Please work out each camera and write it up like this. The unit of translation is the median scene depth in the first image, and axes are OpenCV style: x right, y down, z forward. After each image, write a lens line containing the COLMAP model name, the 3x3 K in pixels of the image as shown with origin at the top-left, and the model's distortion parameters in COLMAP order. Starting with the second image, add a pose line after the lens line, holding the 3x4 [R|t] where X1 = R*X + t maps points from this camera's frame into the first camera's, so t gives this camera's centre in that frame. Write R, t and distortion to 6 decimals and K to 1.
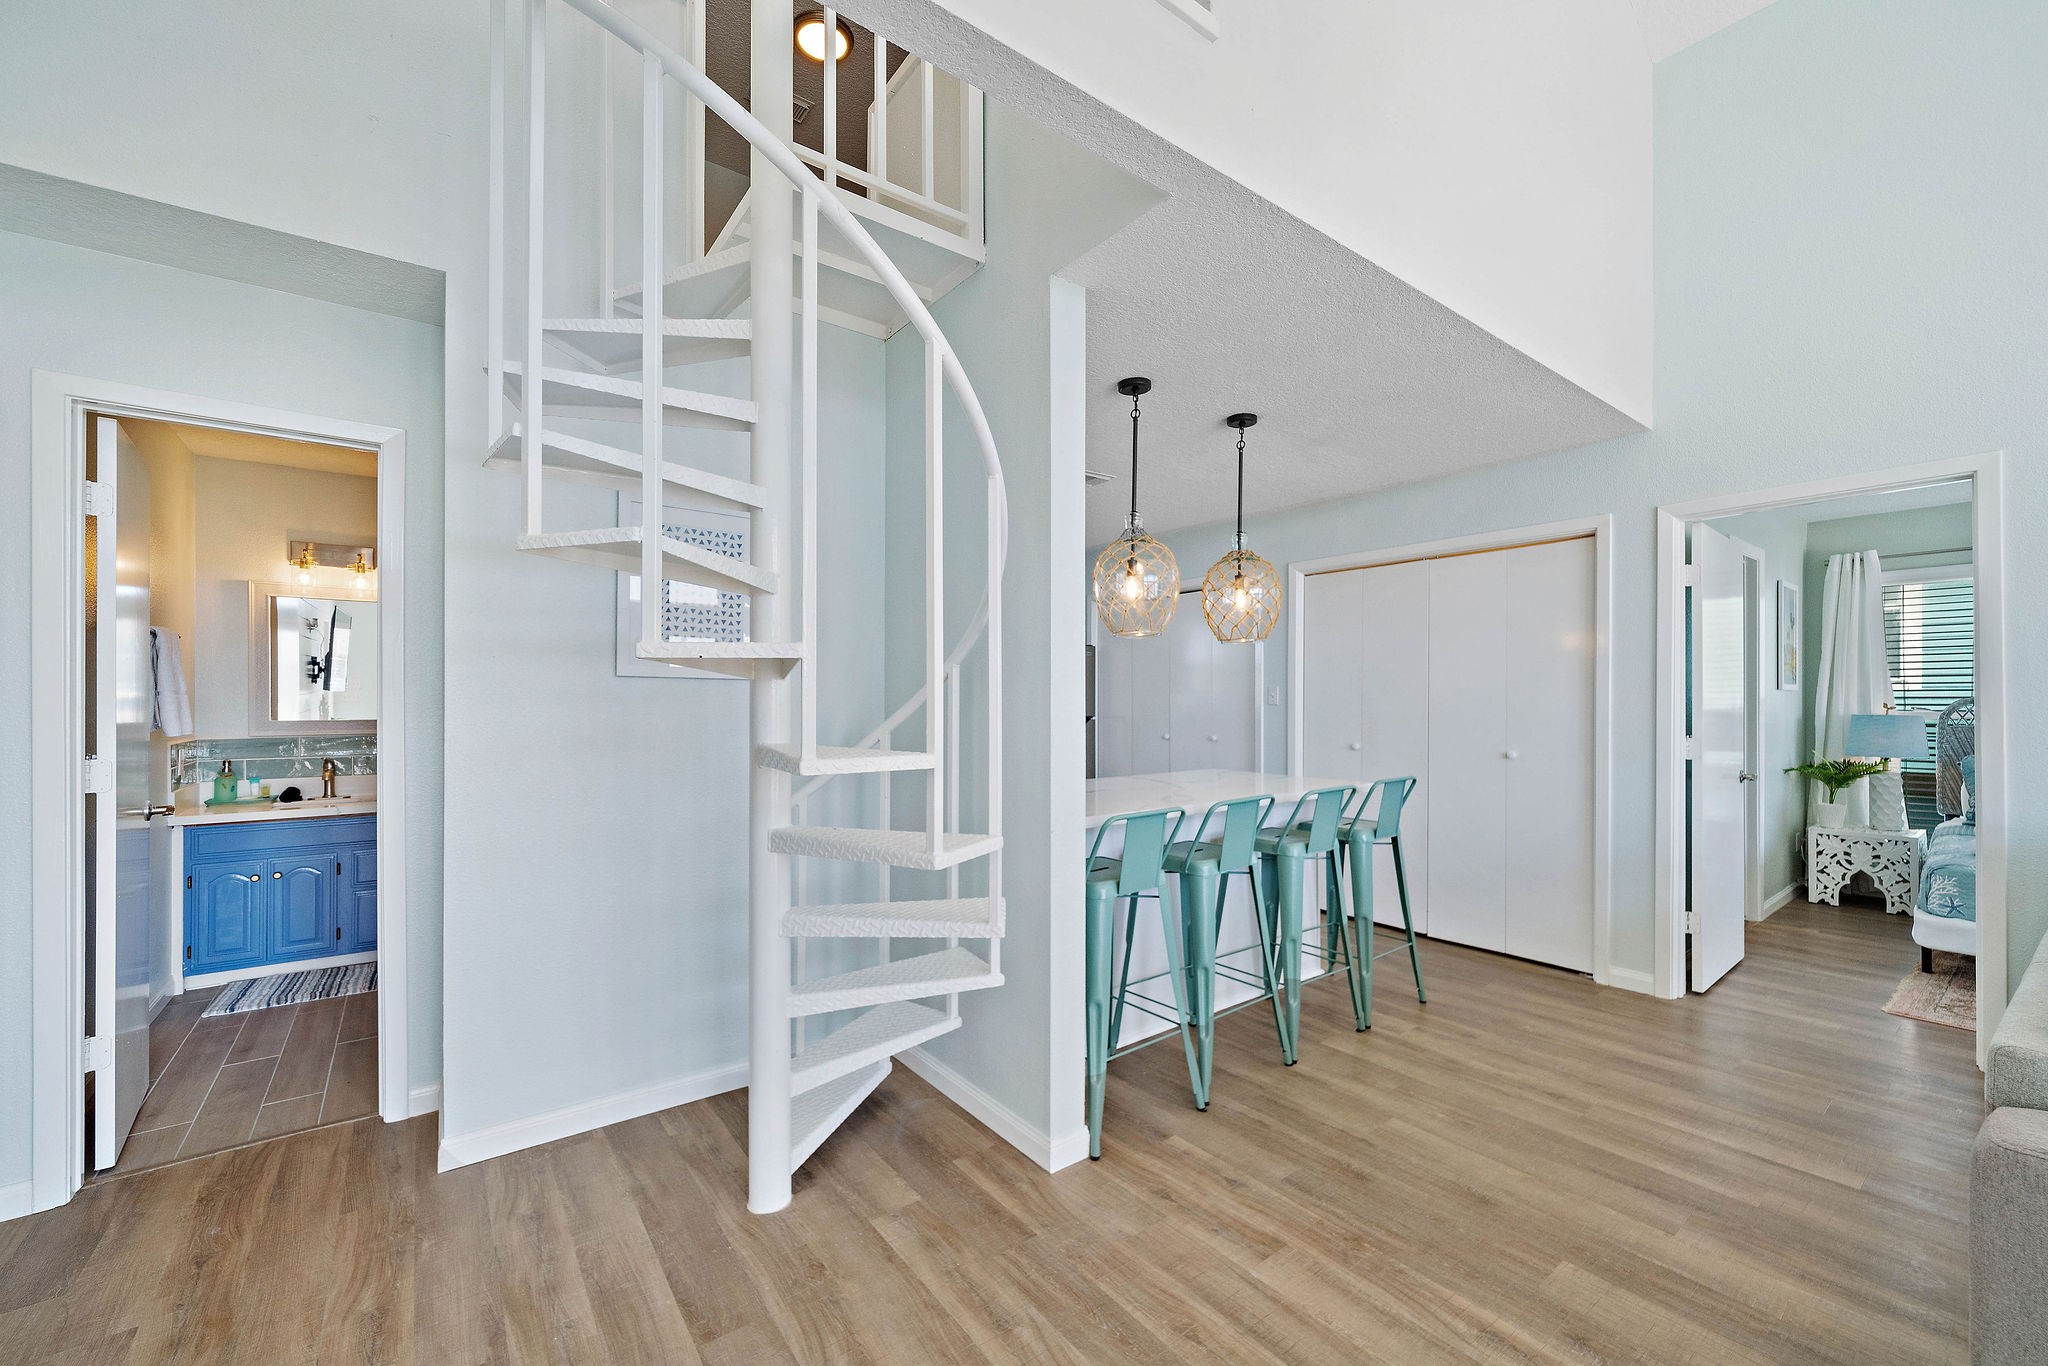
lens RADIAL K [[803.0, 0, 1024.2], [0, 803.0, 696.6], [0, 0, 1]] dist [-0.001549, -0.000079]
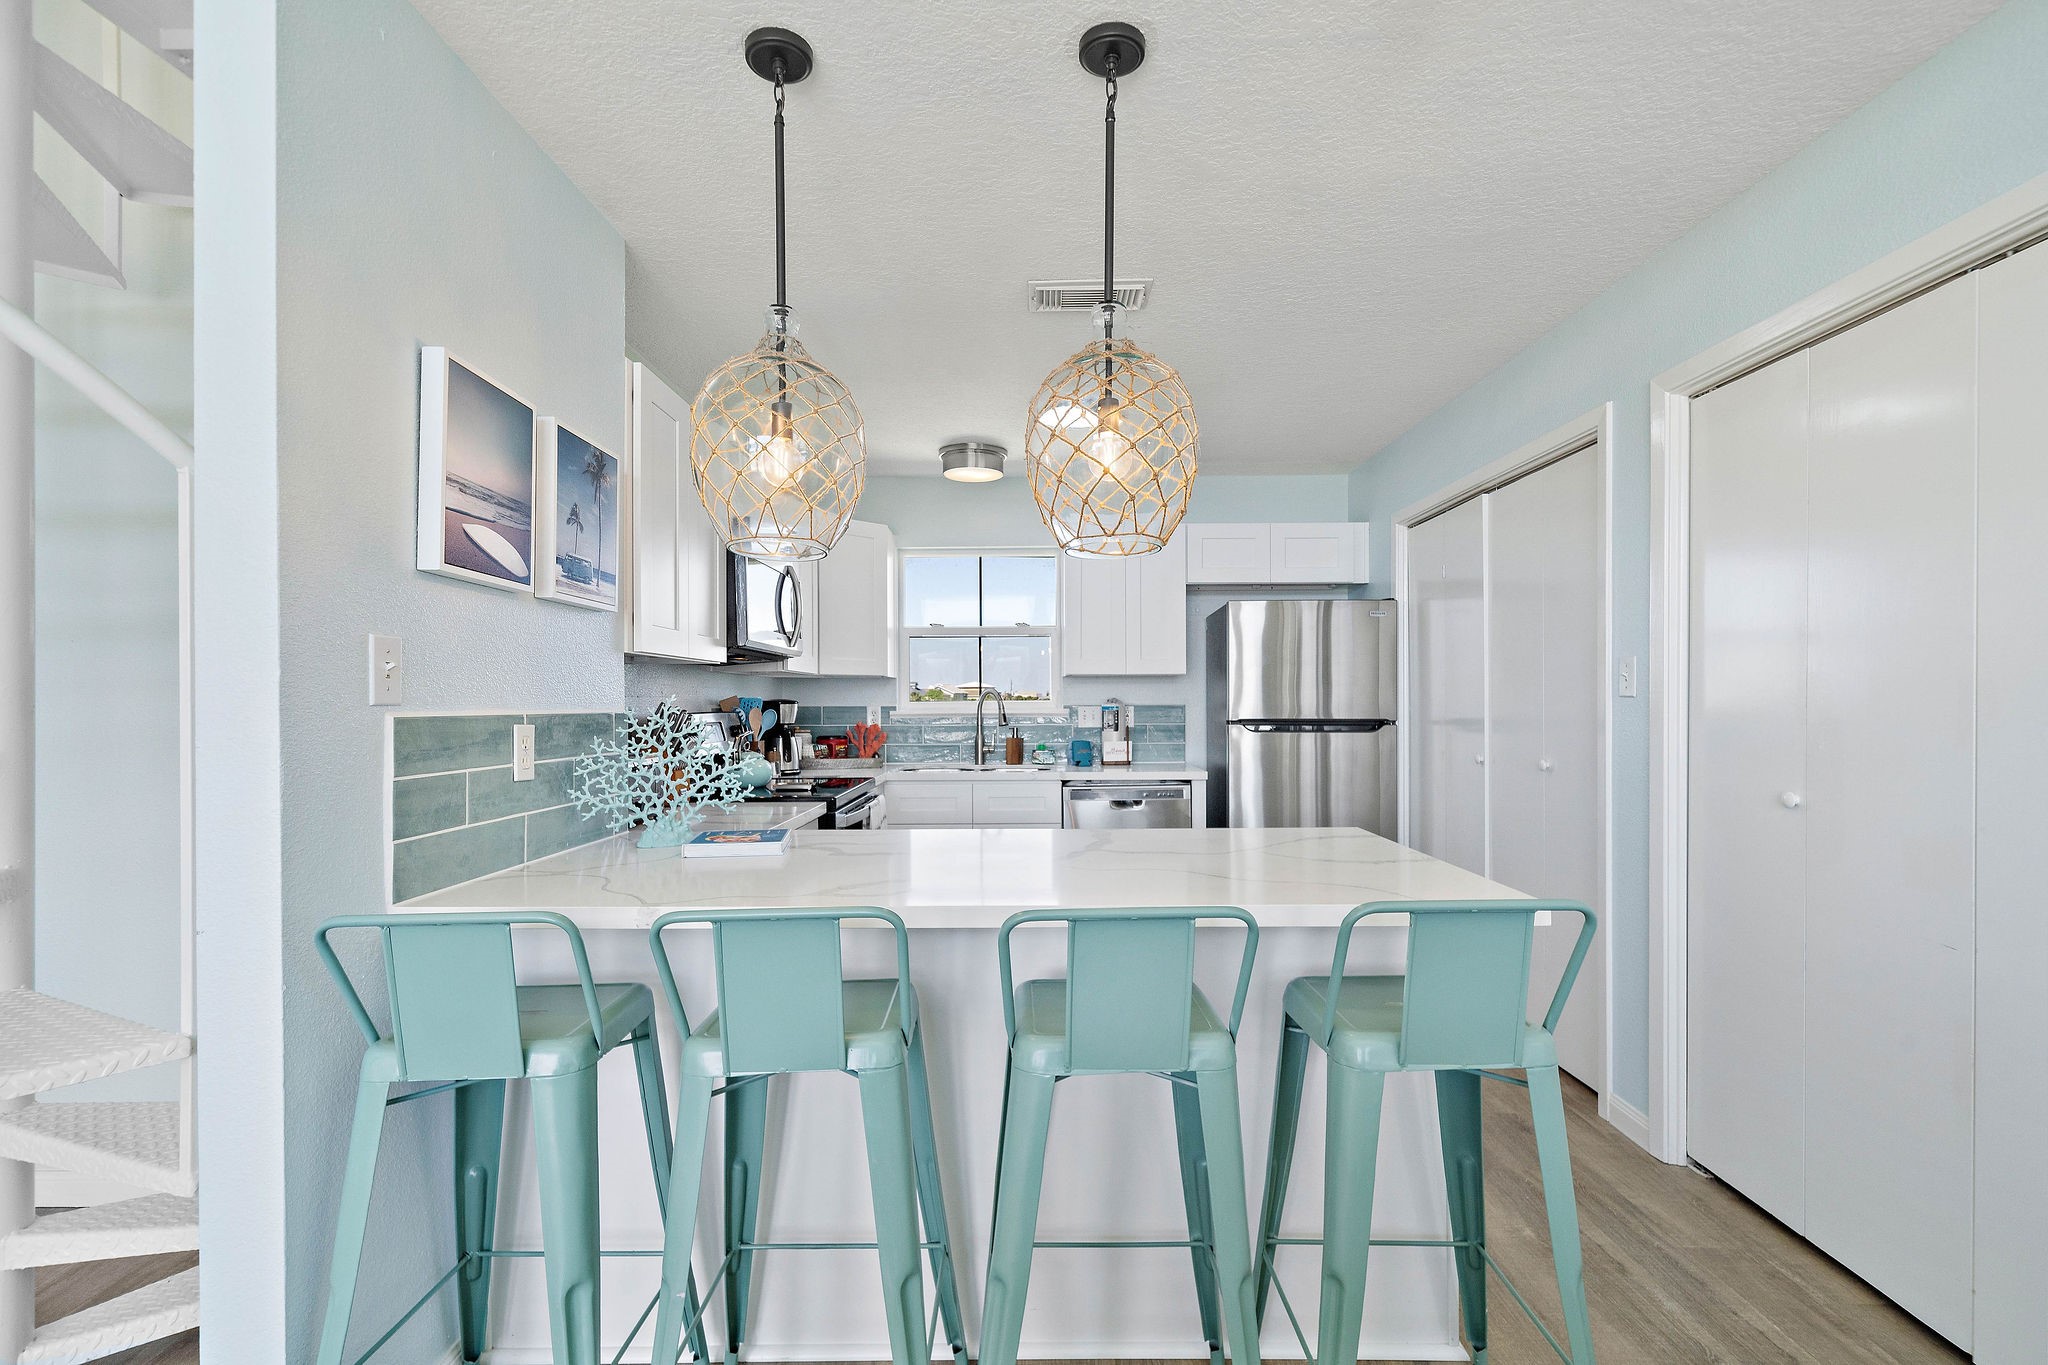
lens RADIAL K [[933.7, 0, 1026.0], [0, 933.7, 702.4], [0, 0, 1]] dist [0.002857, 0.000627]
pose [[0.789894, -0.001784, -0.613240, 0.375618], [0.005364, 0.999978, 0.004001, 0.008606], [0.613220, -0.006450, 0.789886, 0.384871]]
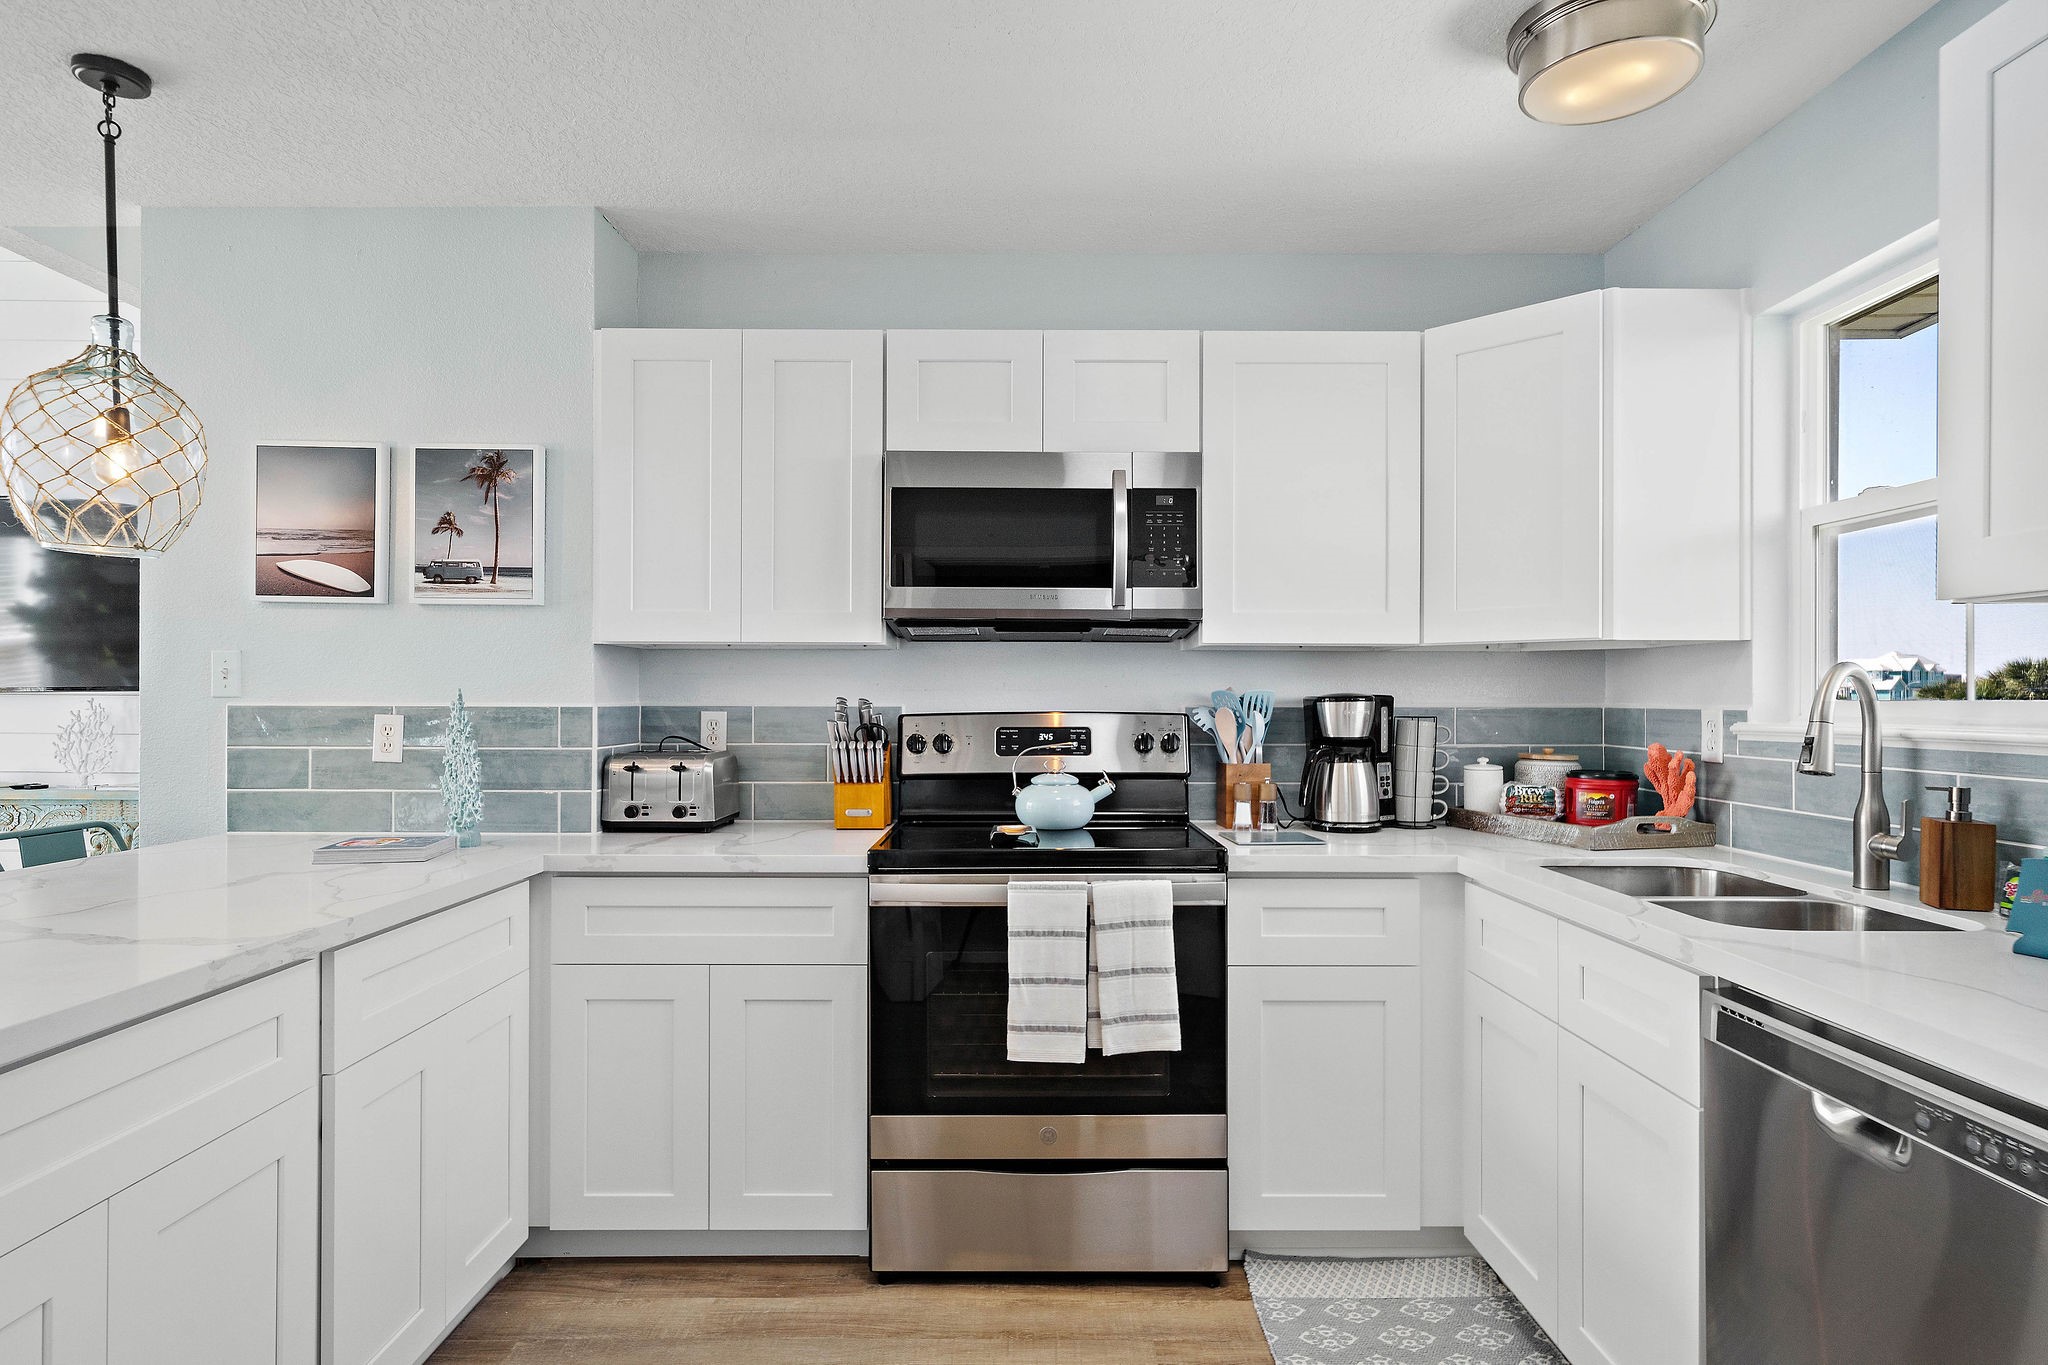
lens RADIAL K [[1136.1, 0, 1024.8], [0, 1136.1, 695.3], [0, 0, 1]] dist [0.001579, 0.000754]
pose [[-0.602568, -0.002610, -0.798063, 0.225066], [0.000385, 0.999994, -0.003562, 0.010837], [0.798067, -0.002454, -0.602563, 1.172708]]
